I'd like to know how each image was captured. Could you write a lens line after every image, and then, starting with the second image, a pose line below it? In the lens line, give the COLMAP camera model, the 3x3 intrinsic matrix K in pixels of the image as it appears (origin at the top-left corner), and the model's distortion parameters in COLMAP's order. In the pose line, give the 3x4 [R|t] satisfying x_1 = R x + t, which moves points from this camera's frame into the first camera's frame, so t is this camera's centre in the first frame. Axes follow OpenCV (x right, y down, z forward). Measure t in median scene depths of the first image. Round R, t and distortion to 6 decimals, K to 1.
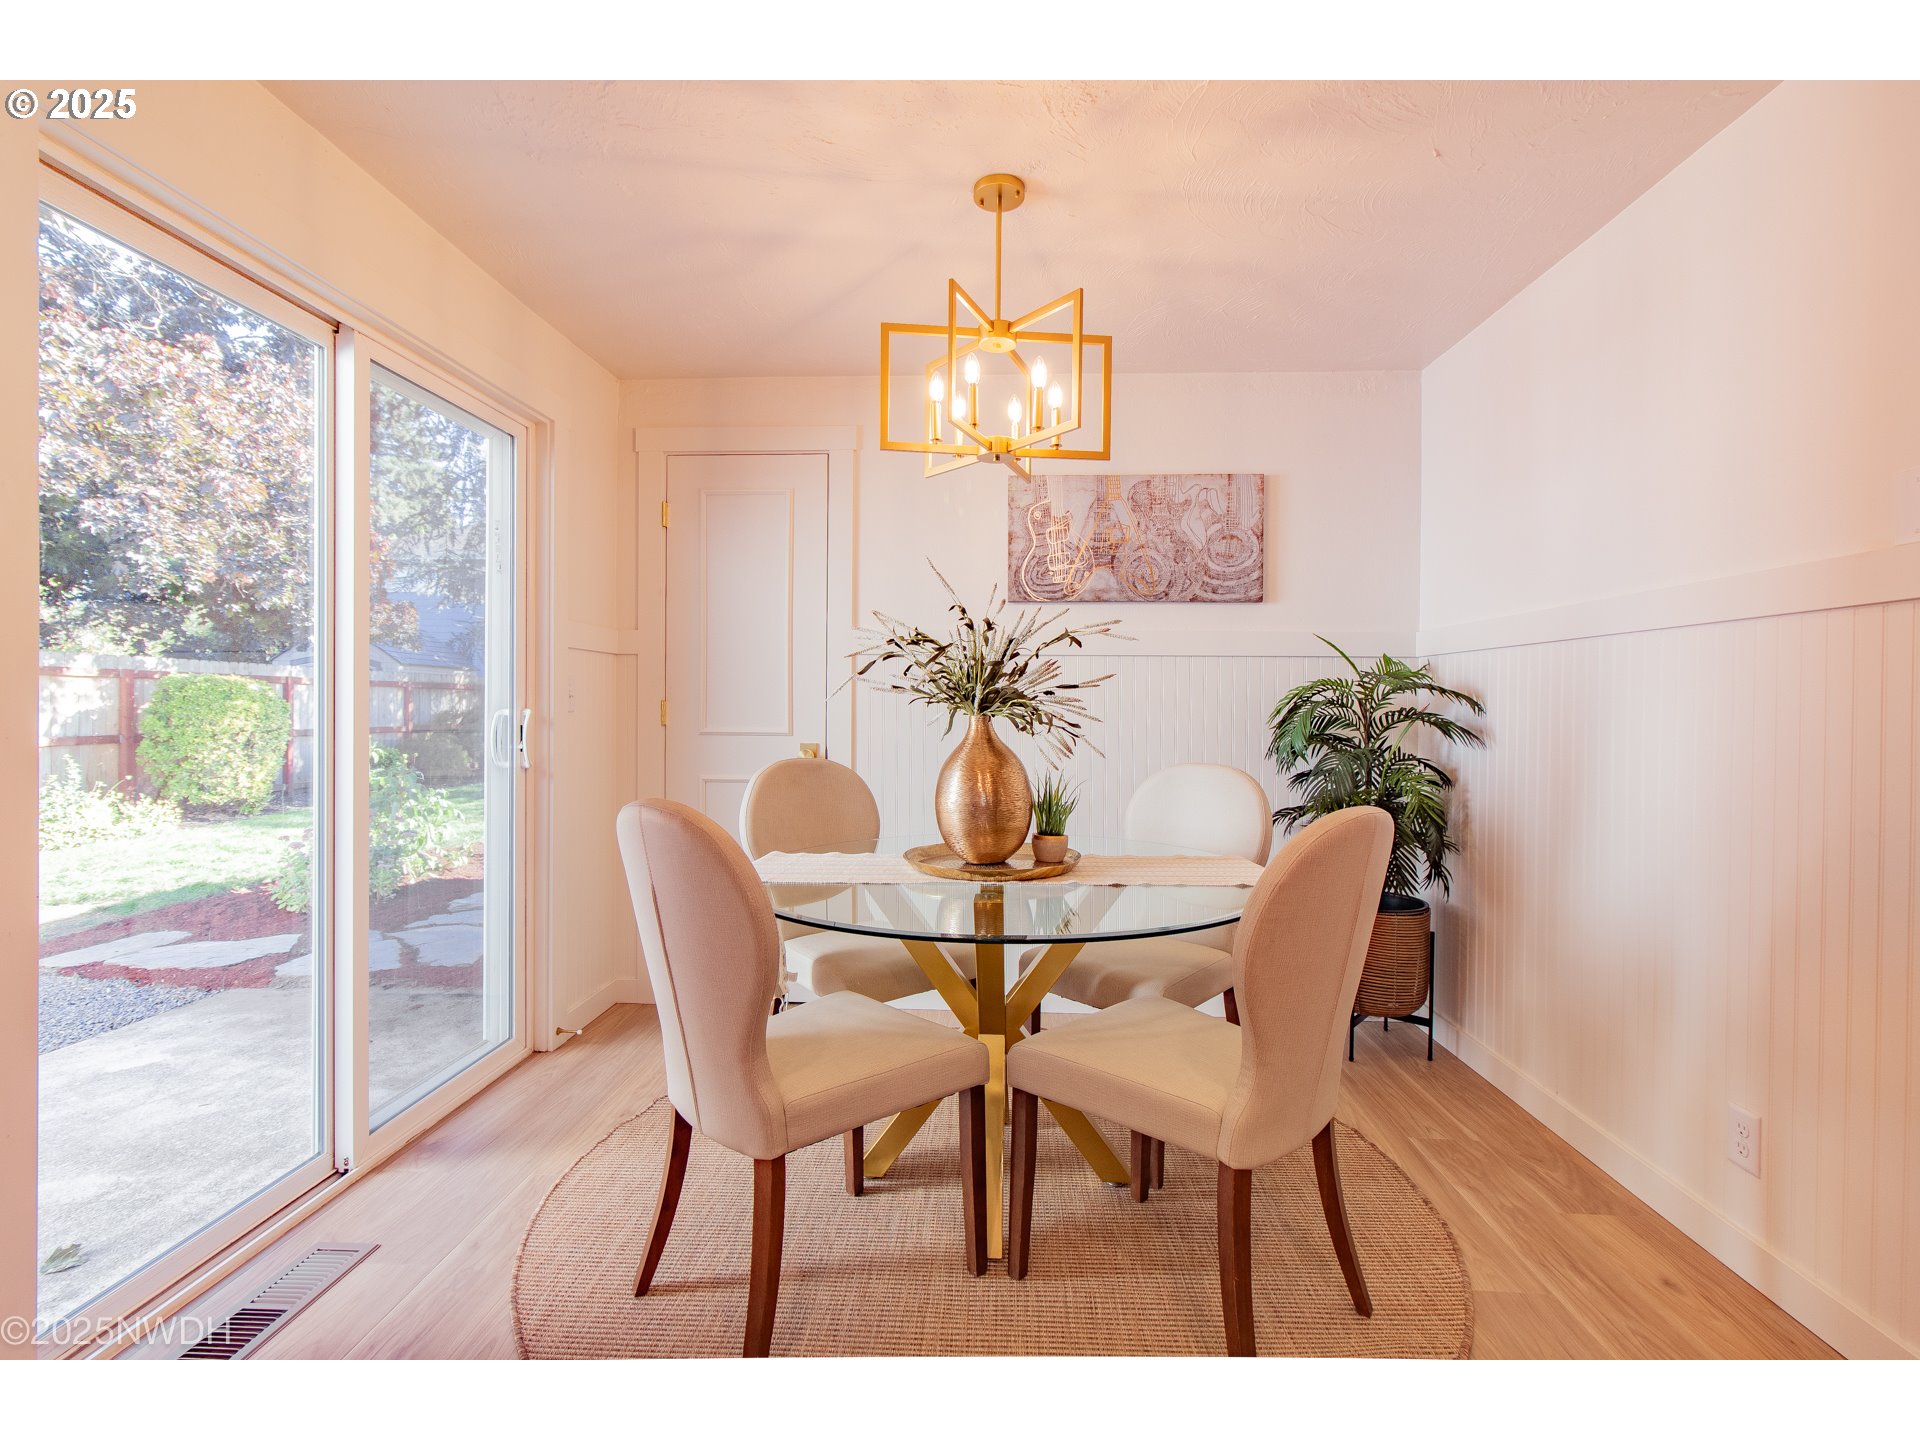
lens RADIAL K [[917.7, 0, 964.9], [0, 917.7, 698.4], [0, 0, 1]] dist [-0.000609, 0.000137]
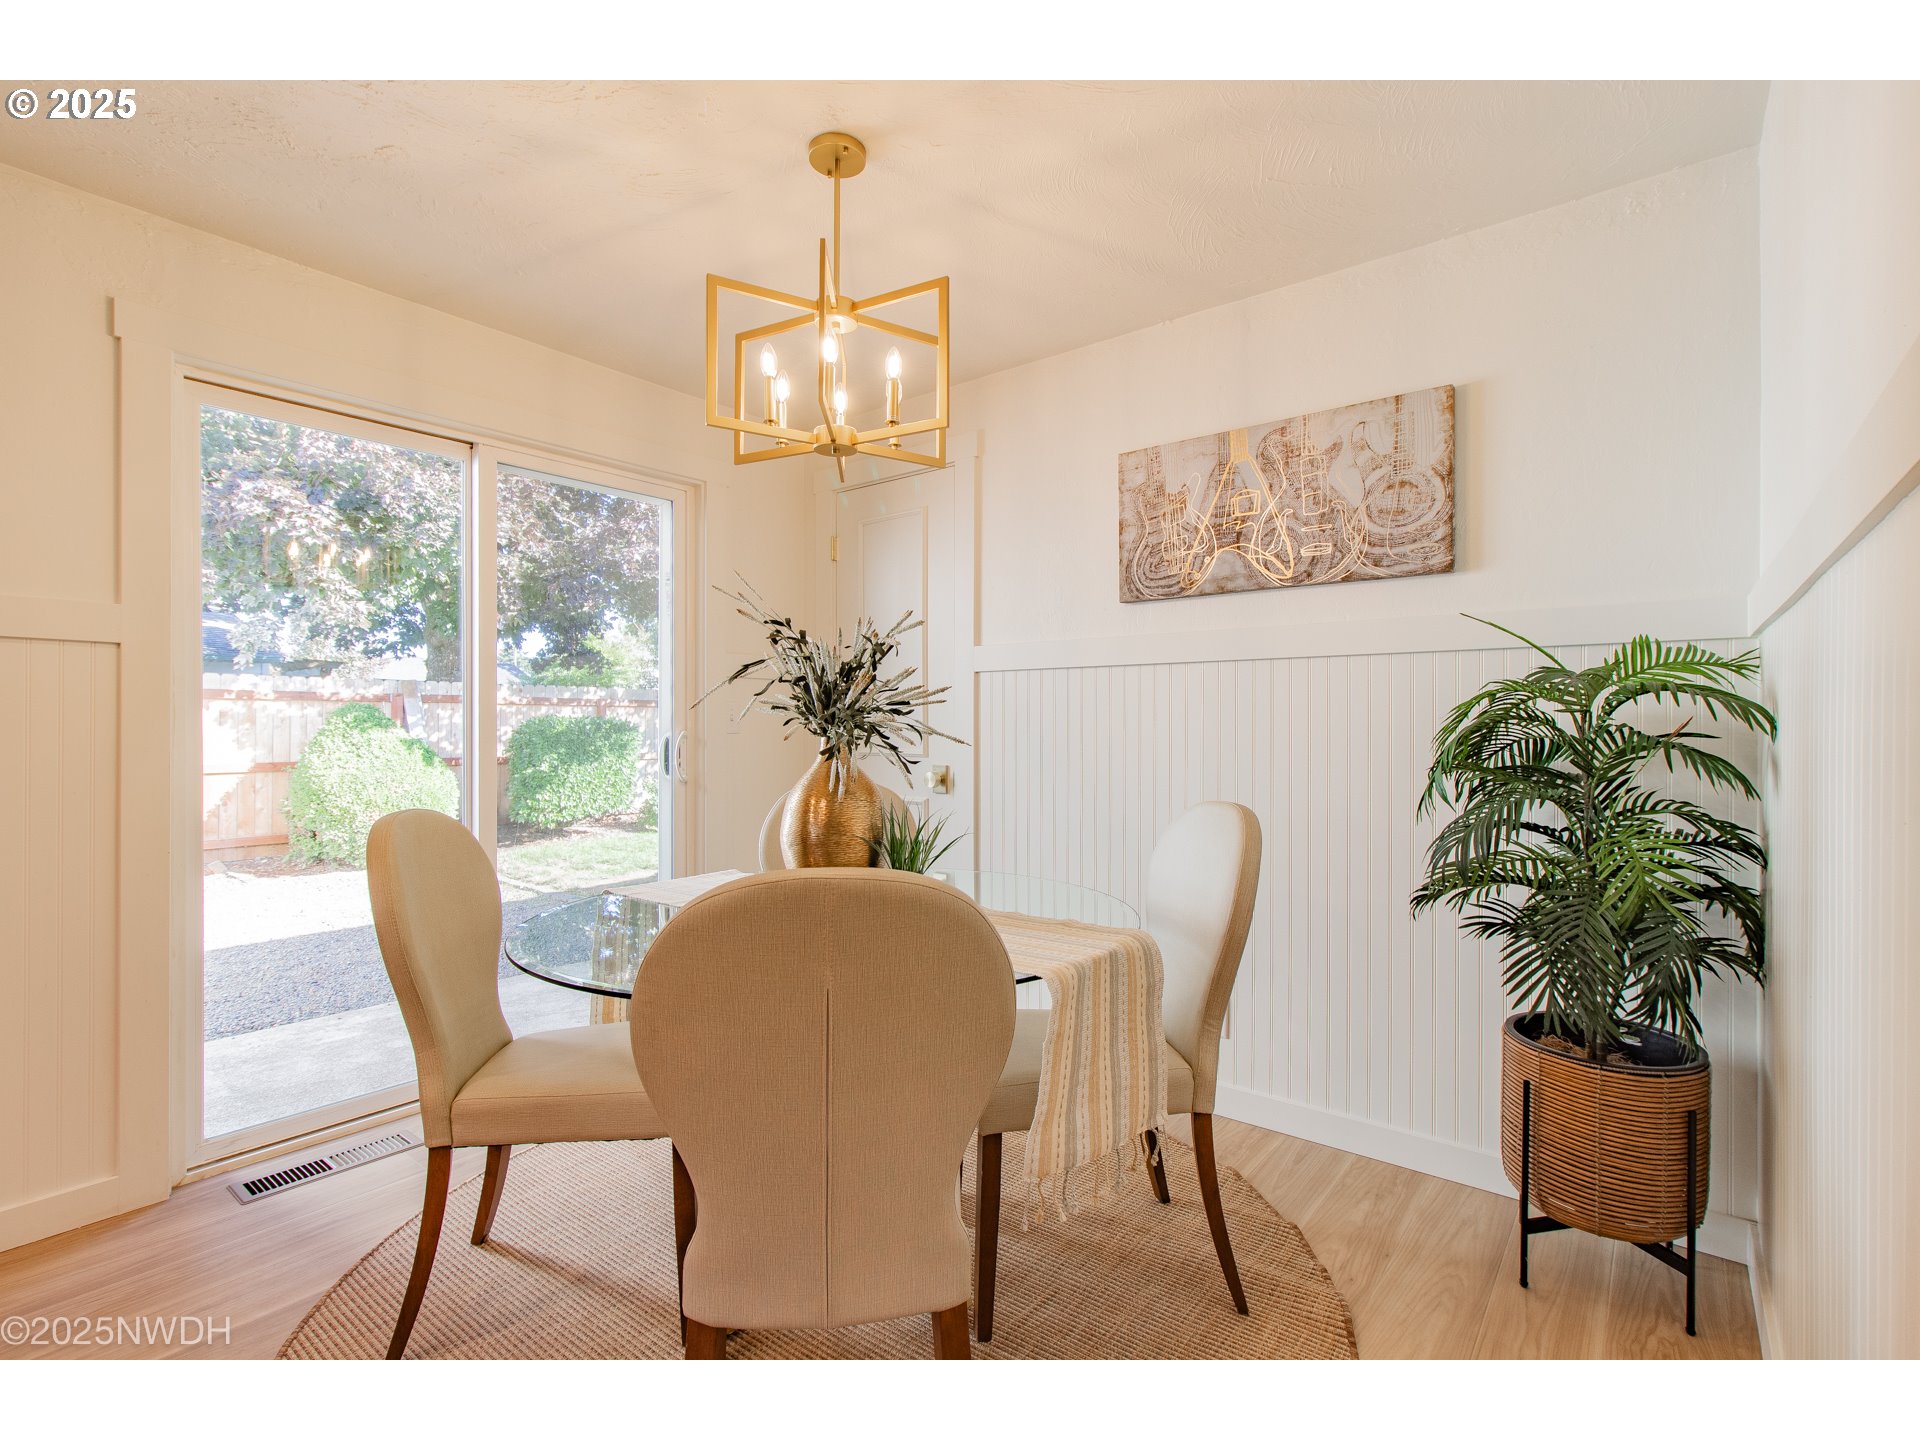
lens RADIAL K [[925.4, 0, 957.3], [0, 925.4, 711.1], [0, 0, 1]] dist [-0.000169, 0.000181]
pose [[0.802270, -0.015622, -0.596756, 0.437275], [0.010119, 0.999870, -0.012570, 0.003966], [0.596875, 0.004046, 0.802324, 0.226123]]
